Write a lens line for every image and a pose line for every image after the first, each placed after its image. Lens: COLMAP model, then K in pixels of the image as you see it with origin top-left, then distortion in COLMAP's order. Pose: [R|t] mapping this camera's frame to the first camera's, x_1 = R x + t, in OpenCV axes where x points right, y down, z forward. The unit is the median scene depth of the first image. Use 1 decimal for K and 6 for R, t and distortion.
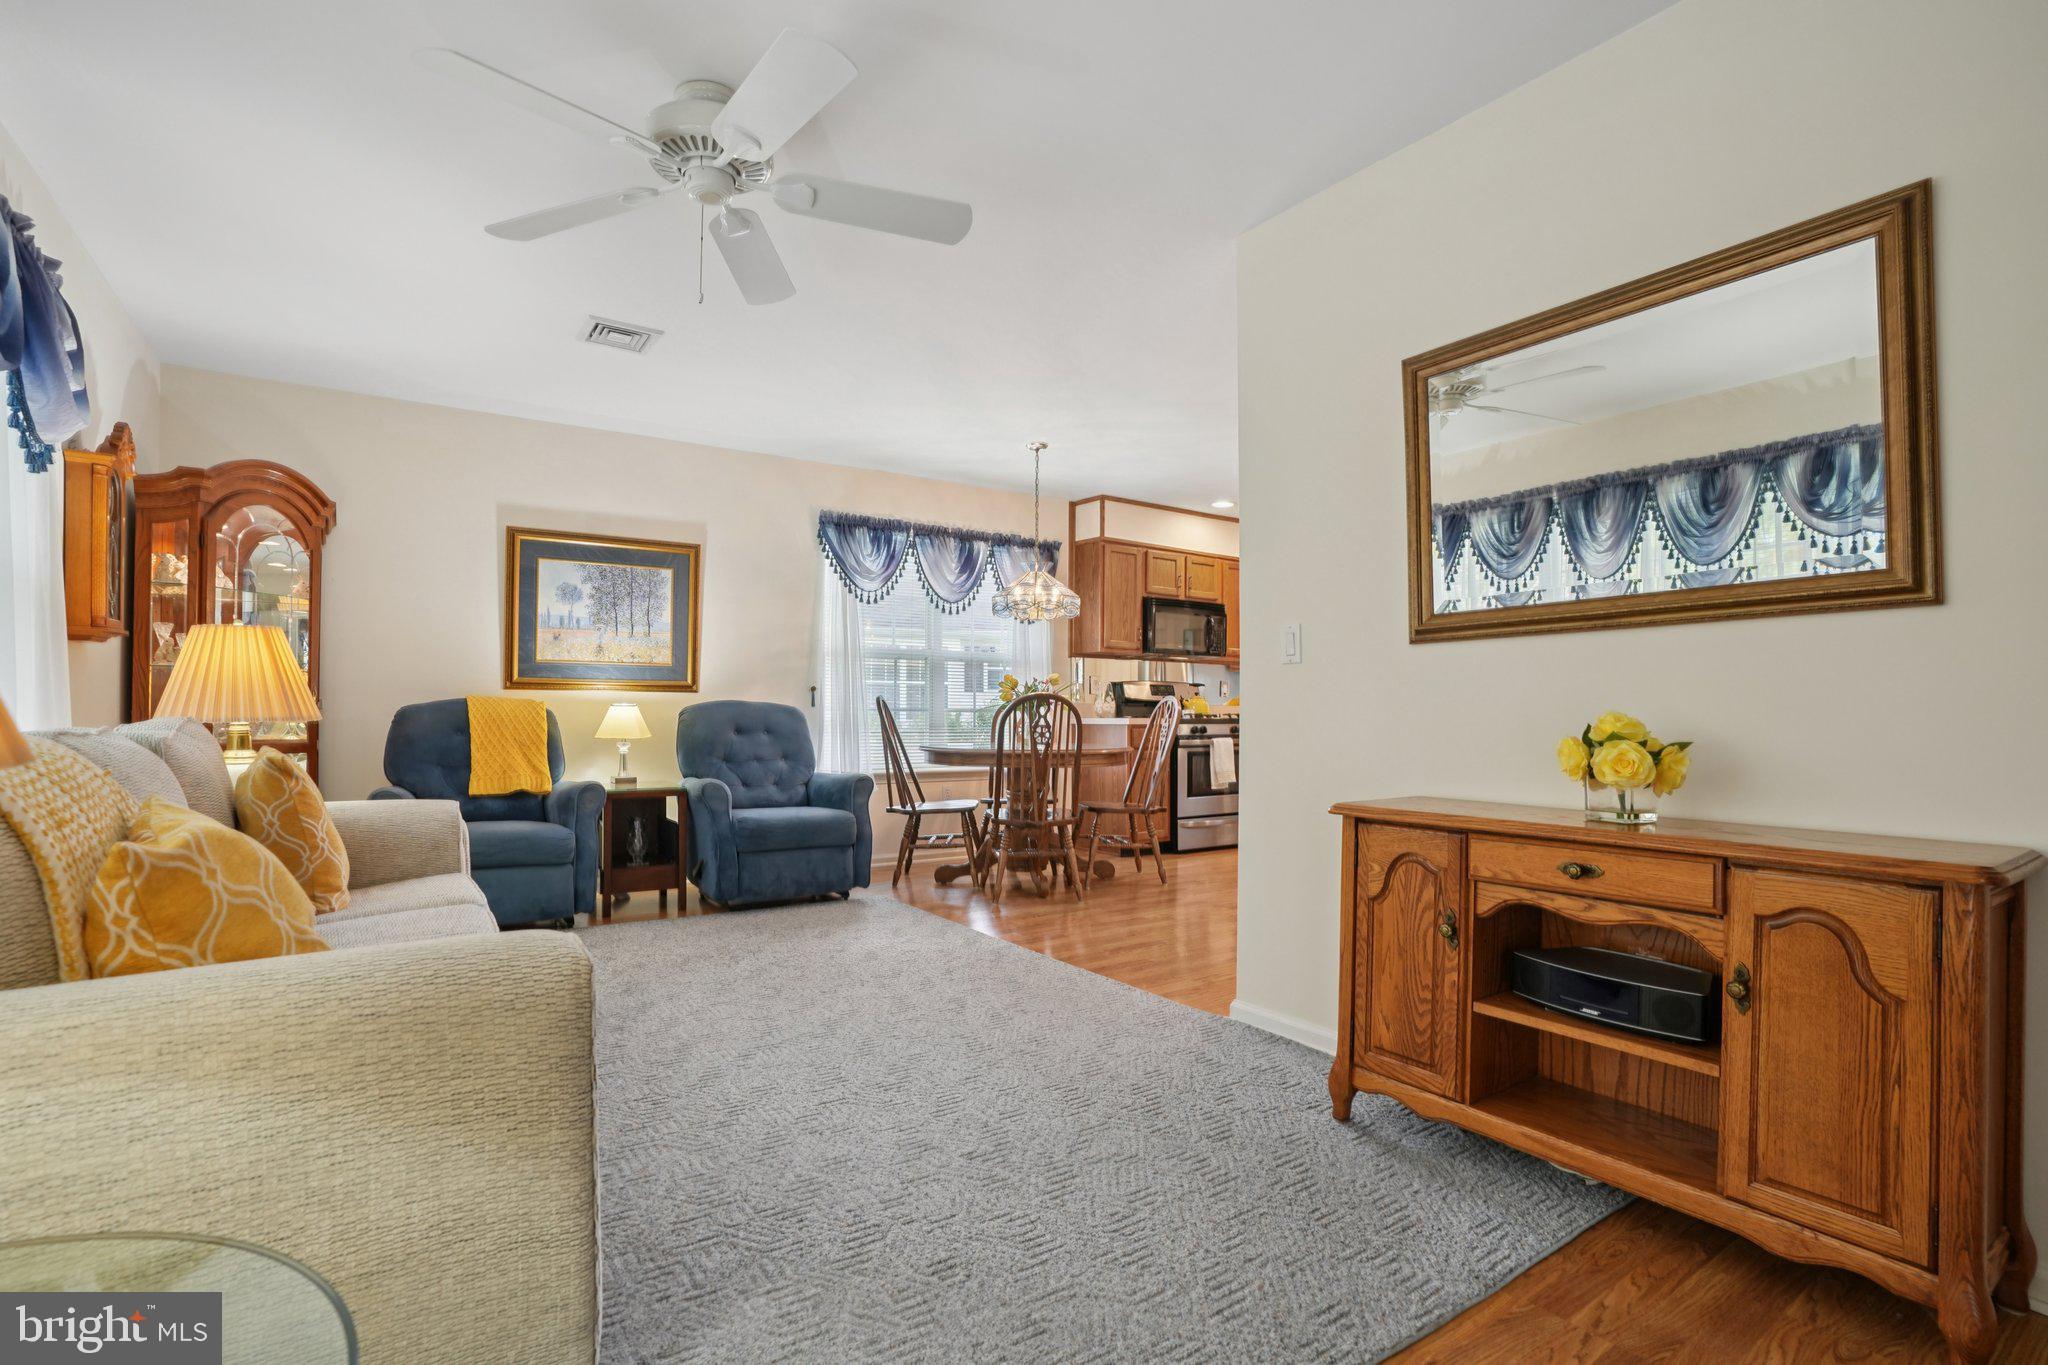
lens RADIAL K [[959.7, 0, 1037.2], [0, 959.7, 672.2], [0, 0, 1]] dist [-0.051177, 0.022235]
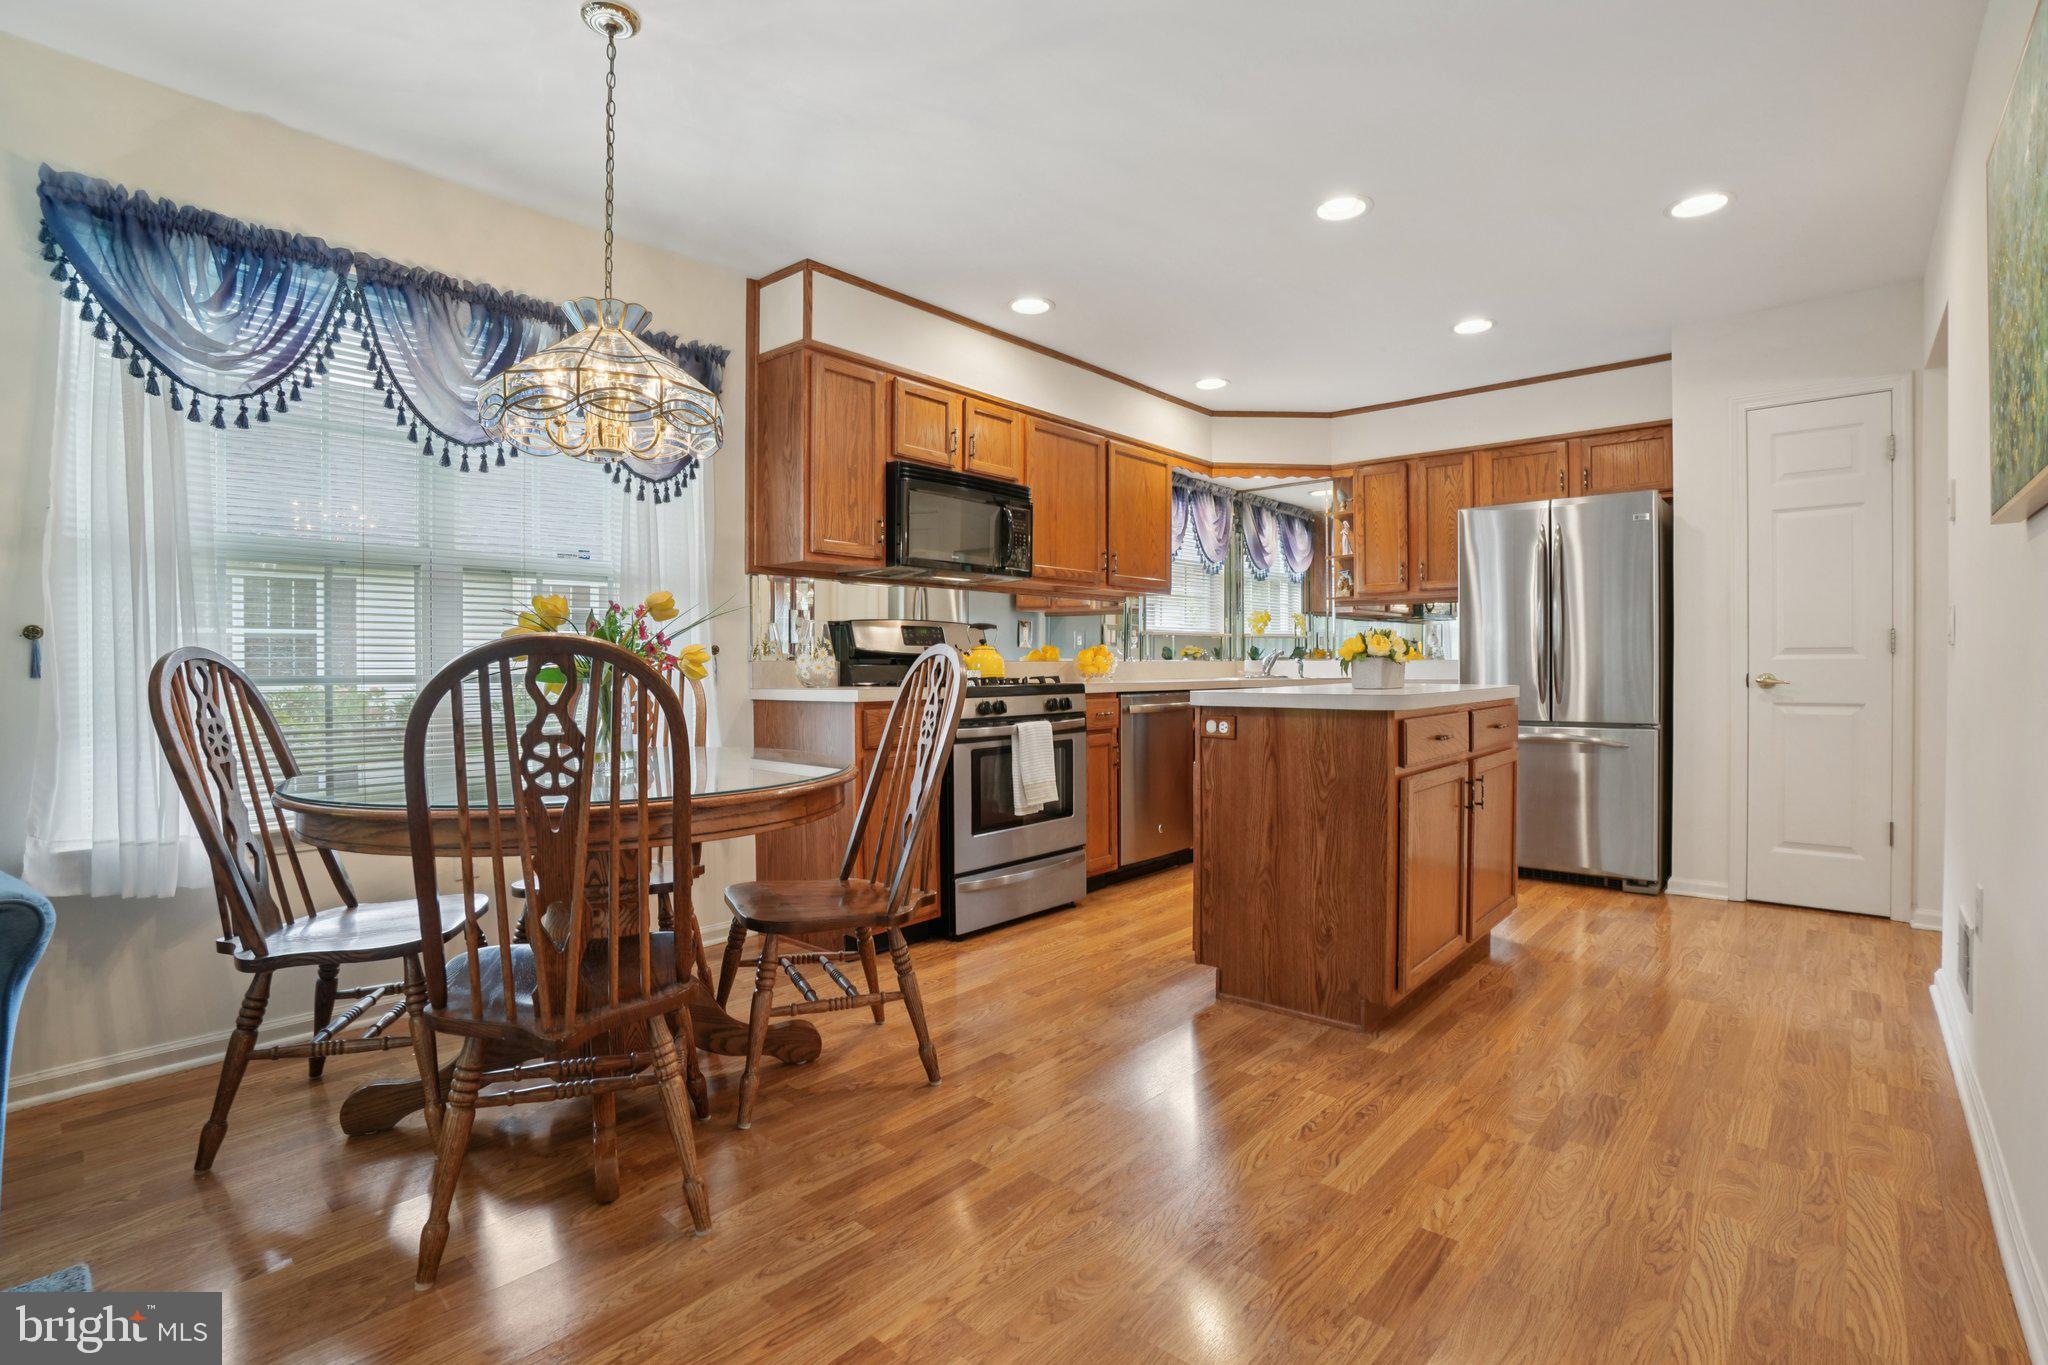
lens RADIAL K [[959.7, 0, 1037.2], [0, 959.7, 672.2], [0, 0, 1]] dist [-0.051177, 0.022235]
pose [[0.969066, -0.012467, 0.246487, 0.060080], [0.000346, 0.998791, 0.049156, 0.013493], [-0.246802, -0.047551, 0.967899, 0.466852]]
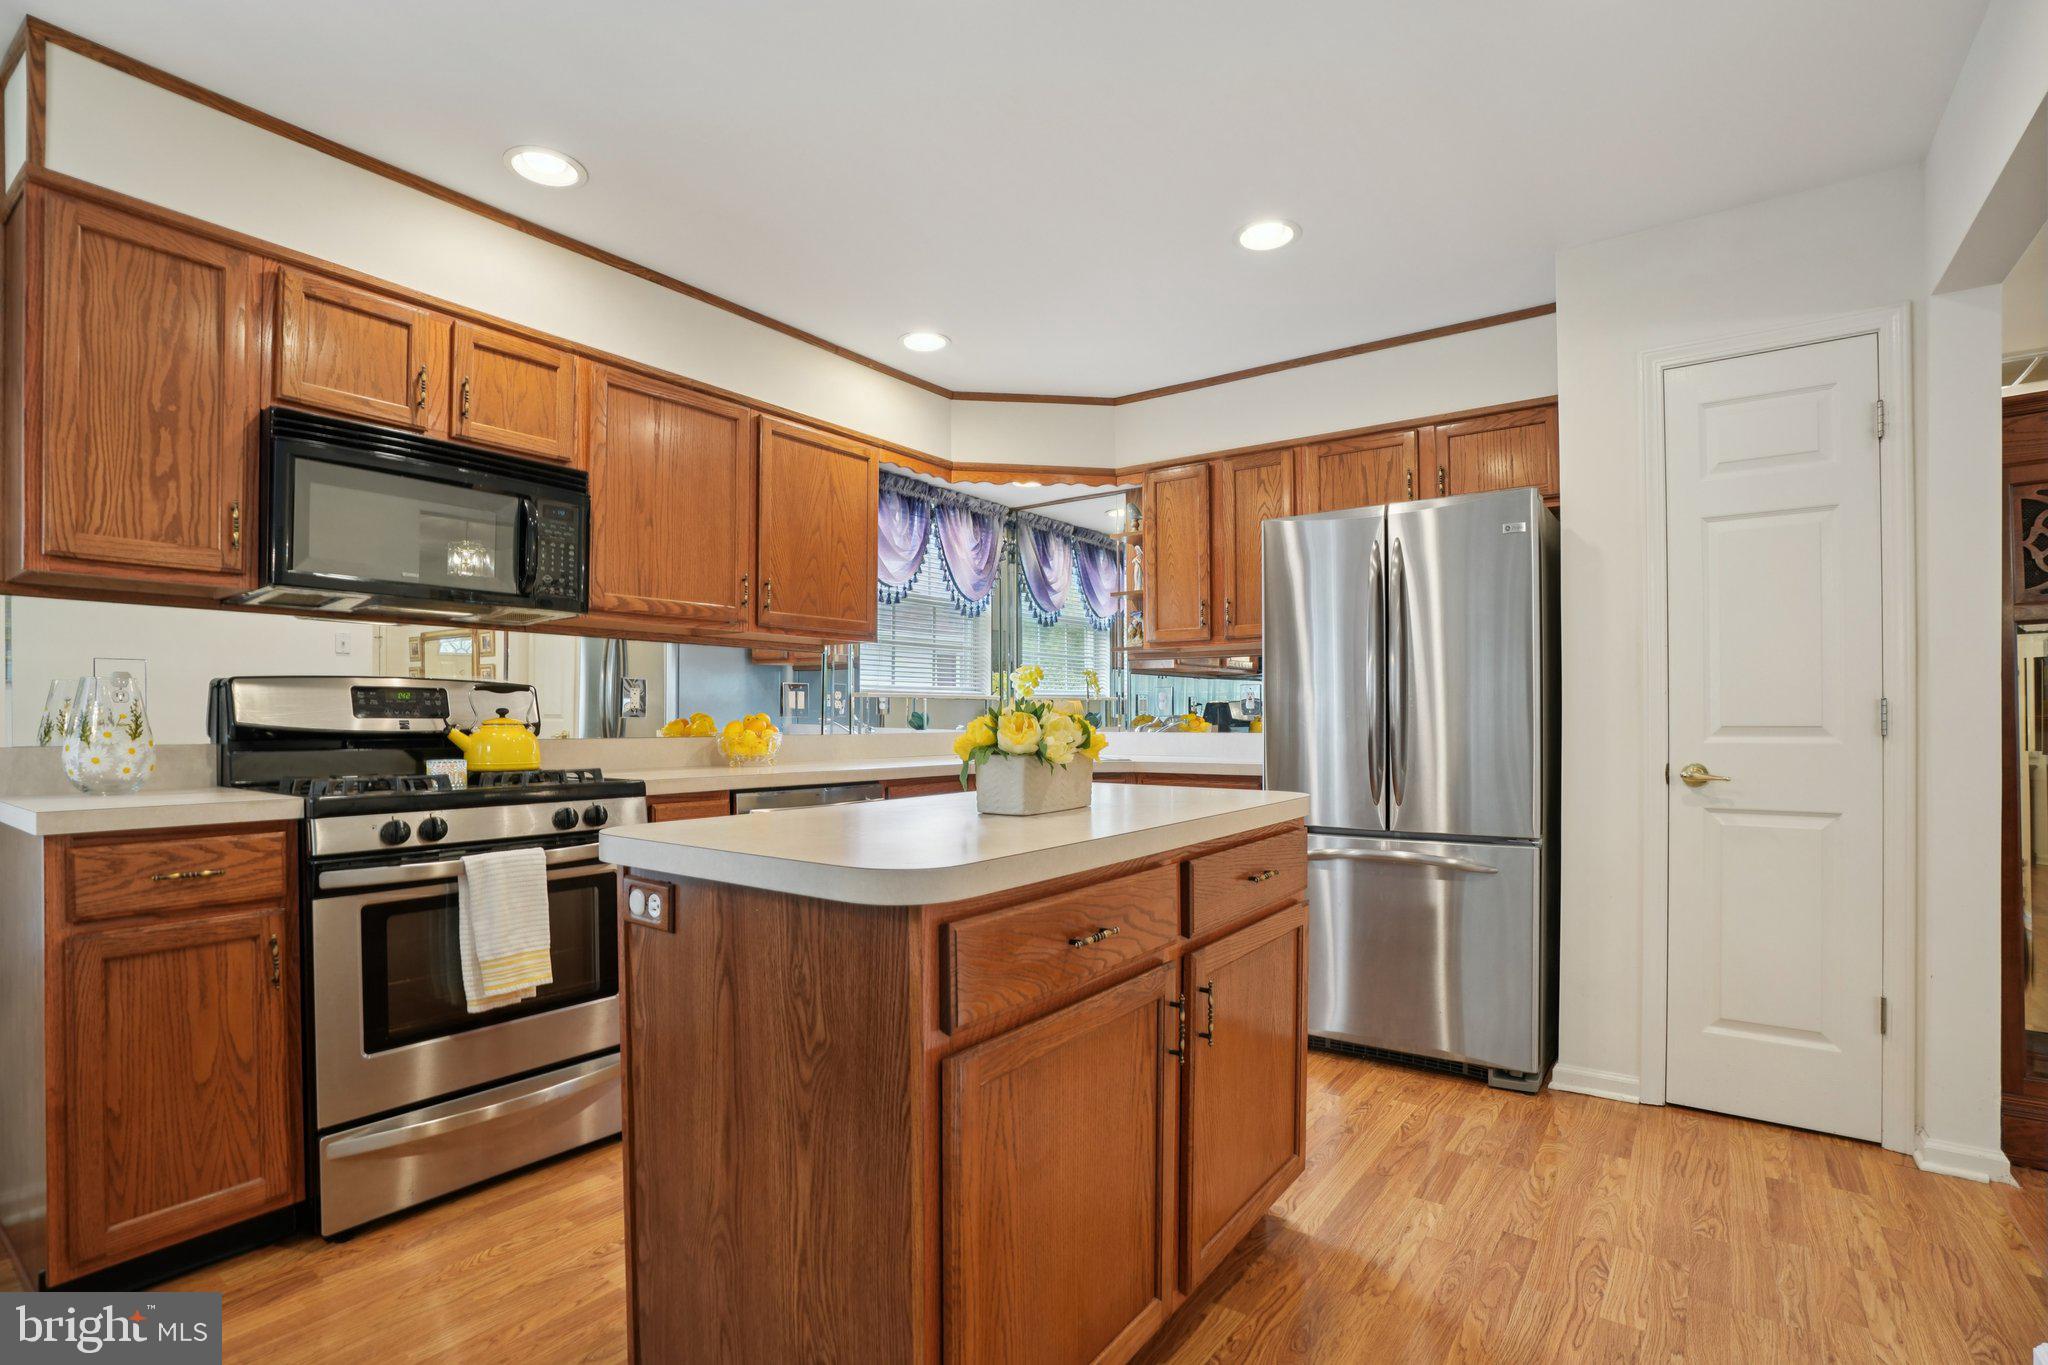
lens RADIAL K [[1012.5, 0, 986.6], [0, 1012.5, 718.6], [0, 0, 1]] dist [-0.065347, 0.028527]
pose [[0.949687, -0.006860, 0.313125, 0.243100], [-0.005424, 0.999250, 0.038342, 0.010091], [-0.313153, -0.038112, 0.948938, 0.629914]]
